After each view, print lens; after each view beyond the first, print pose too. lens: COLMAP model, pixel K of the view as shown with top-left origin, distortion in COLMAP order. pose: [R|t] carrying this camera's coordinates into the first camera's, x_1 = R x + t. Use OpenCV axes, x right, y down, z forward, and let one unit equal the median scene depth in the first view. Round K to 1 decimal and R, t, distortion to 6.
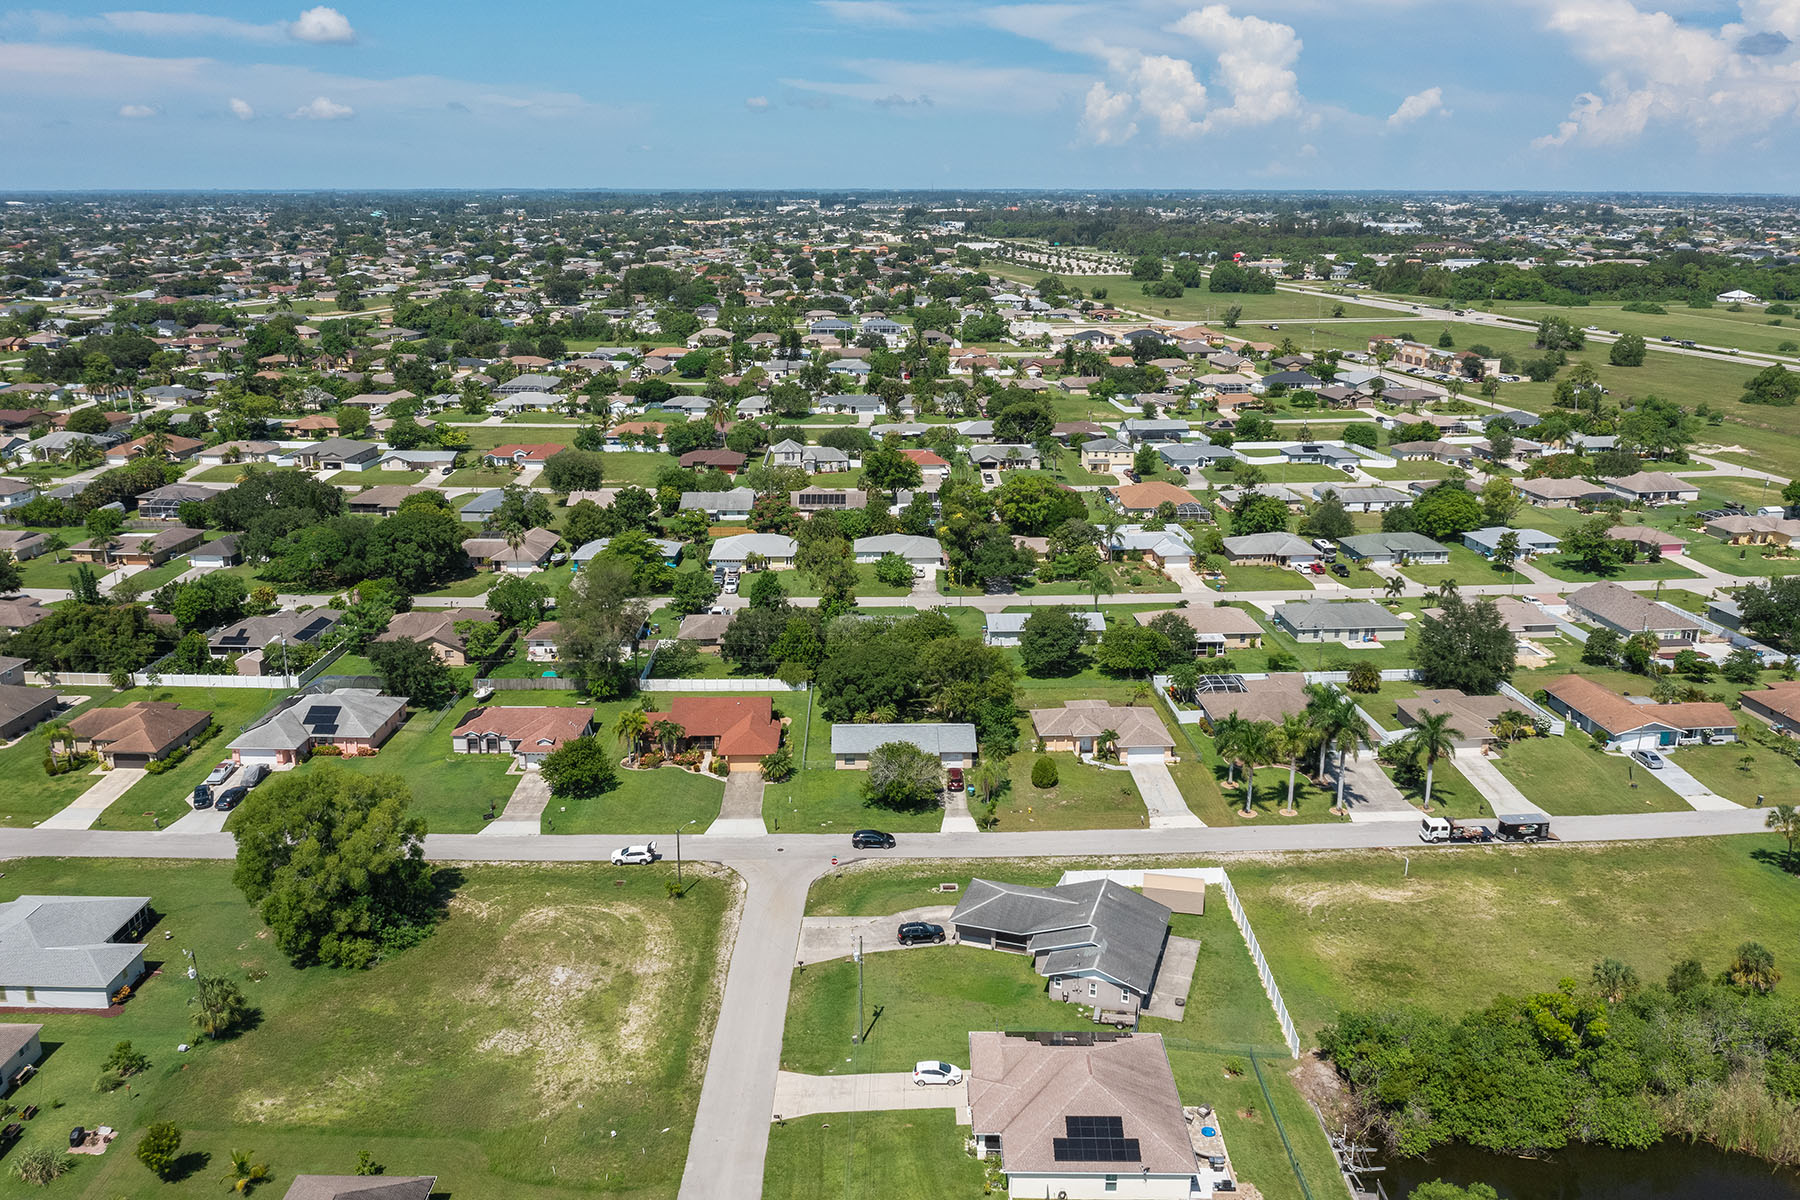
lens RADIAL K [[1414.4, 0, 900.0], [0, 1414.4, 600.0], [0, 0, 1]] dist [-0.005877, -0.004085]
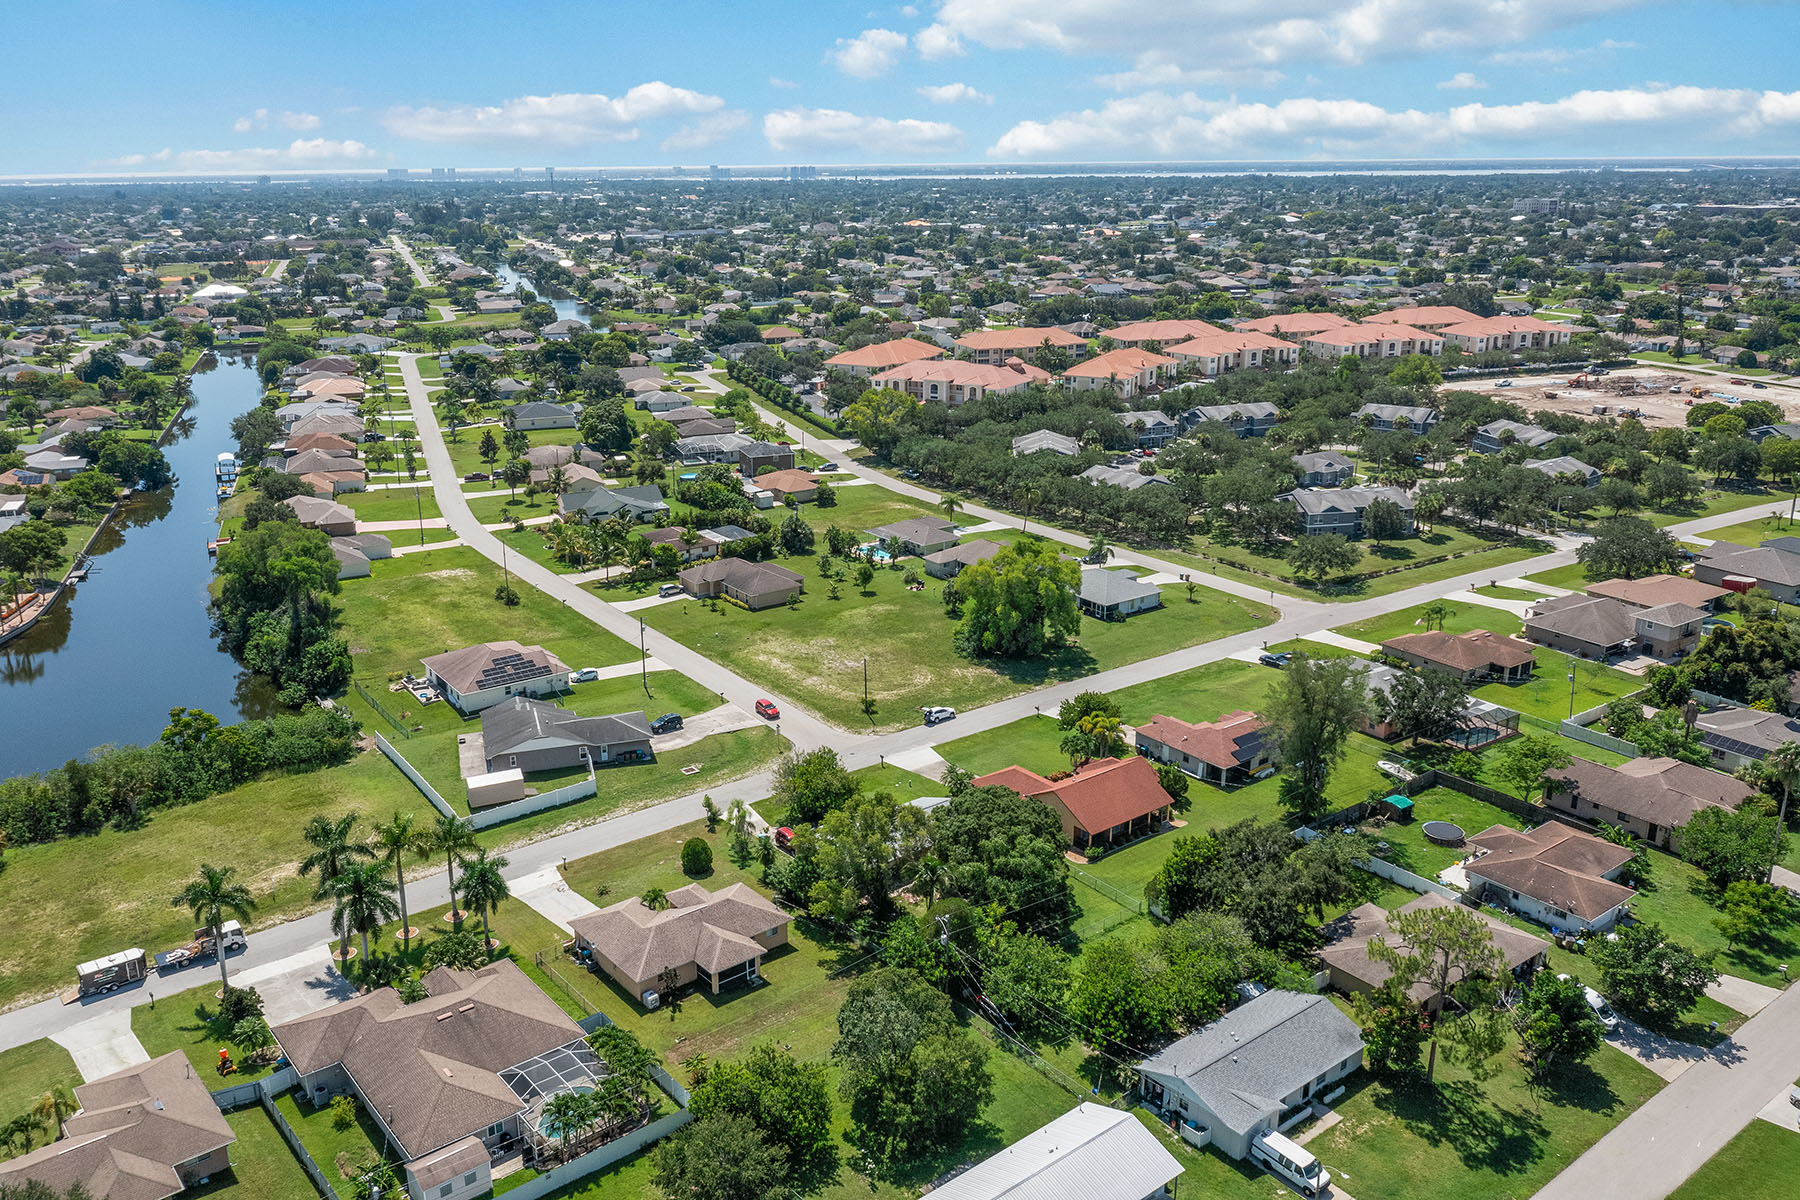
lens RADIAL K [[1435.8, 0, 897.4], [0, 1435.8, 572.9], [0, 0, 1]] dist [-0.012780, 0.001547]
pose [[-0.798290, 0.172884, -0.576926, 0.471070], [-0.165071, 0.858428, 0.485647, -0.457003], [0.579210, 0.482921, -0.656736, 1.539716]]
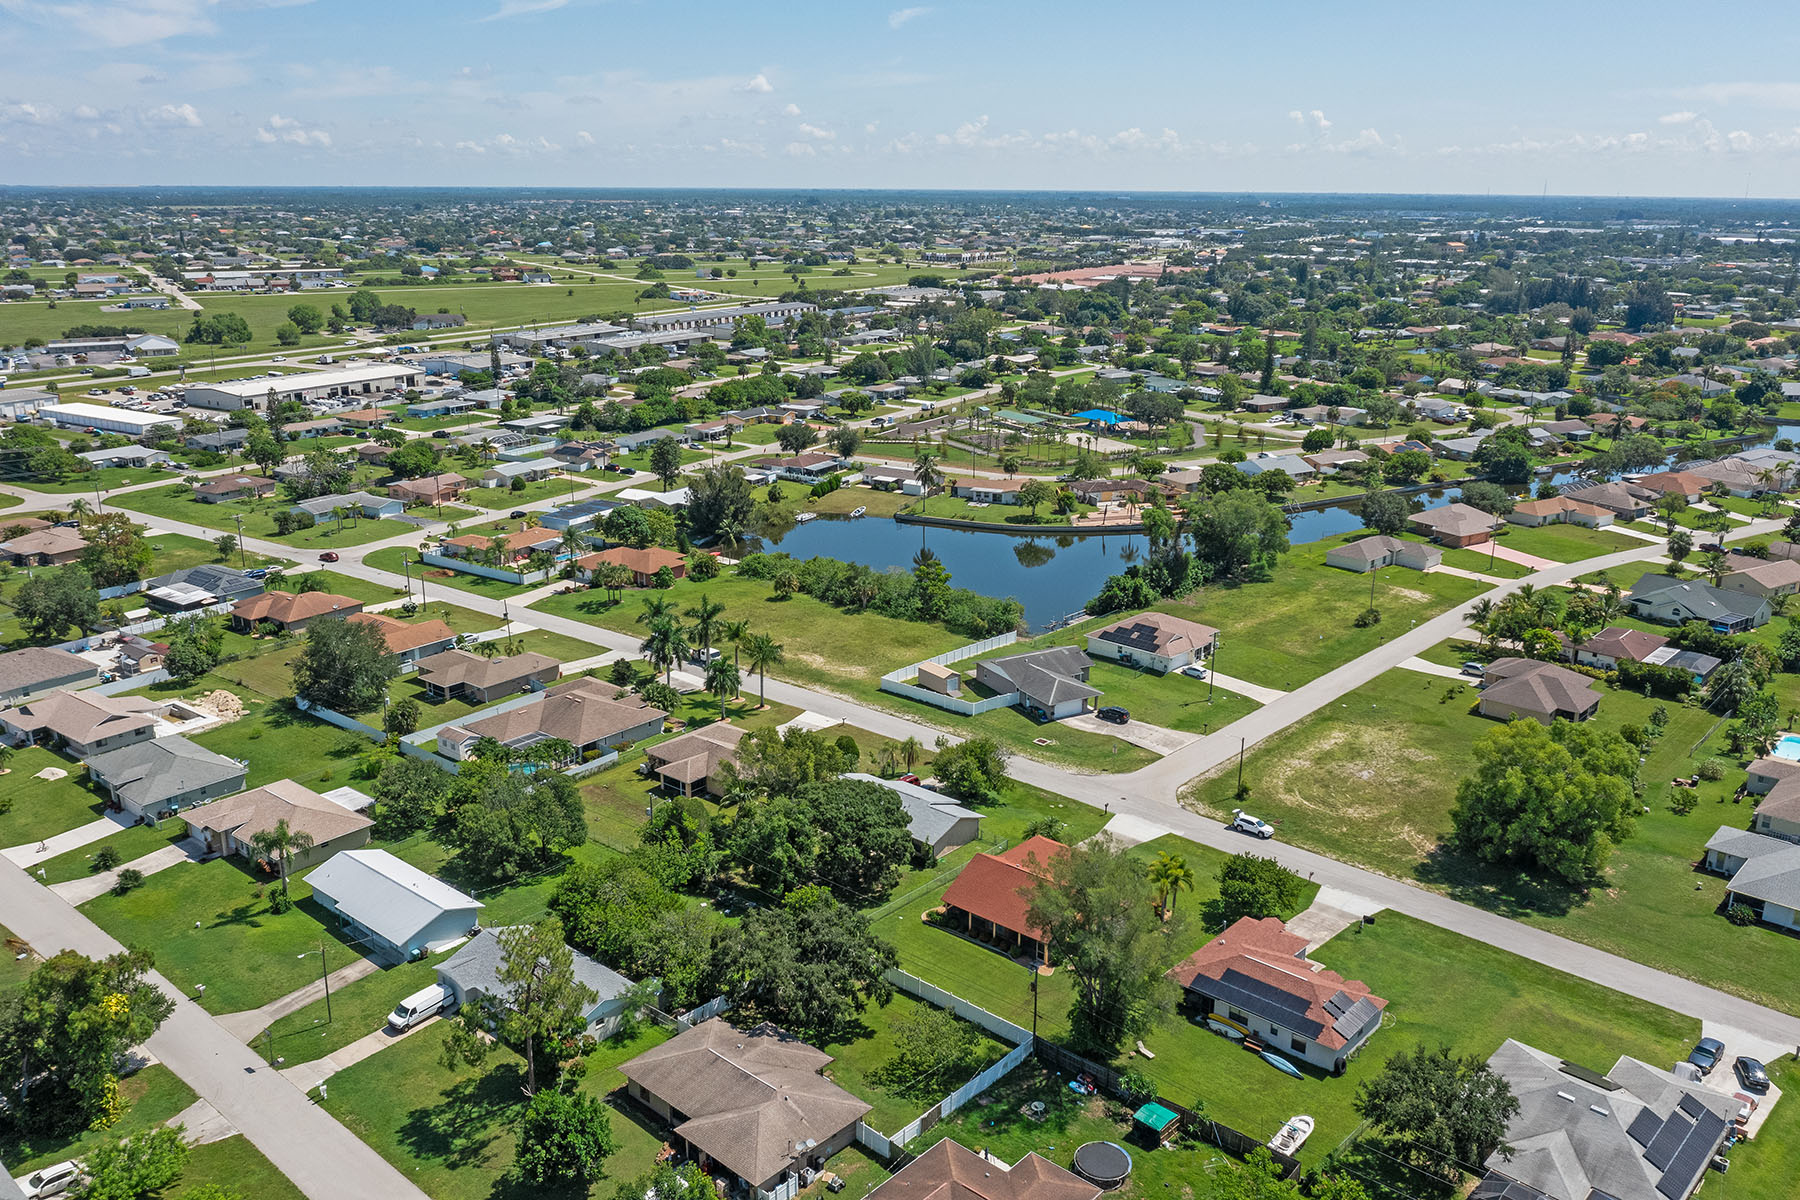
lens RADIAL K [[1435.8, 0, 897.4], [0, 1435.8, 572.9], [0, 0, 1]] dist [-0.012780, 0.001547]
pose [[-0.741001, -0.181338, 0.646556, -0.574085], [0.184842, 0.870568, 0.456009, -0.457402], [-0.645563, 0.457414, -0.611573, 1.543681]]
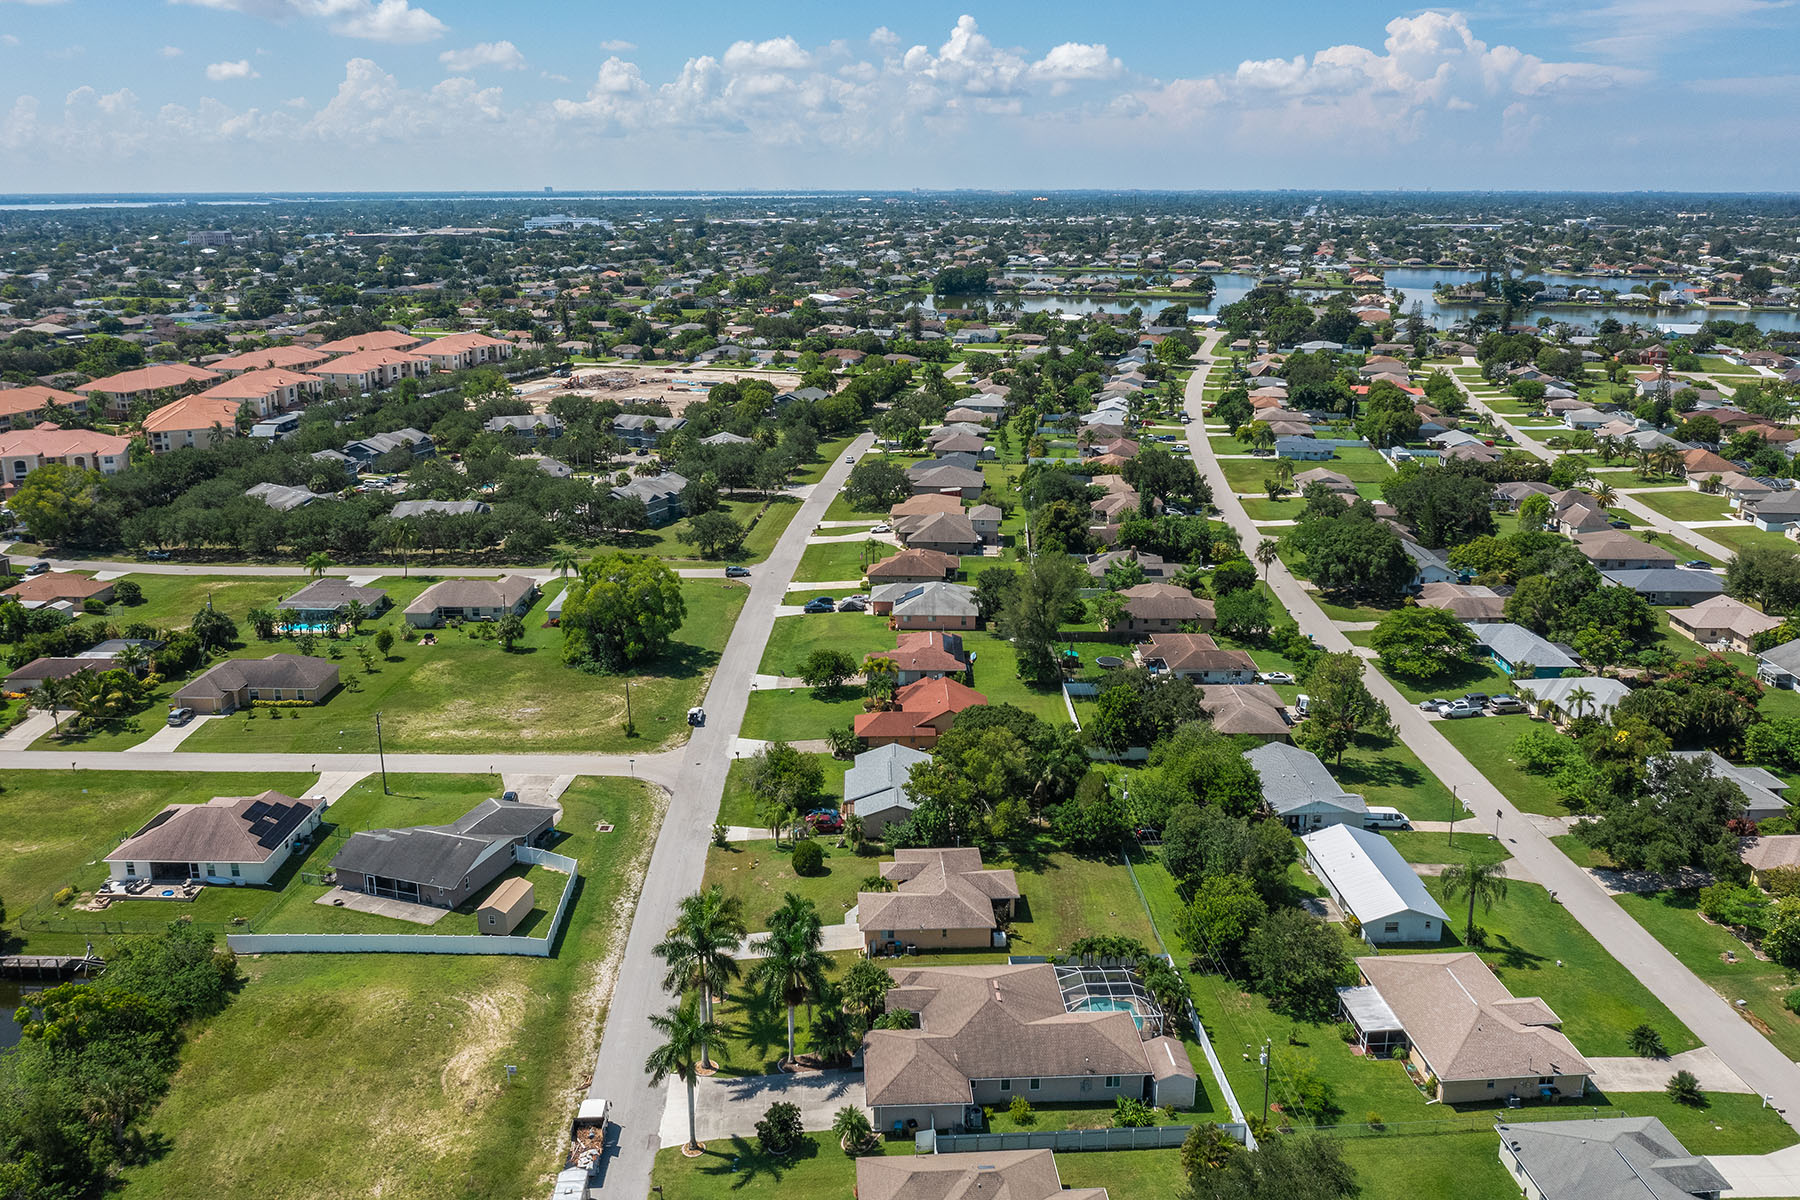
lens RADIAL K [[1375.1, 0, 895.3], [0, 1375.1, 651.1], [0, 0, 1]] dist [0.004114, 0.005086]
pose [[0.001336, 0.319342, -0.947639, 0.866865], [-0.283888, 0.908772, 0.305844, -0.270168], [0.958857, 0.268615, 0.091871, 0.930516]]
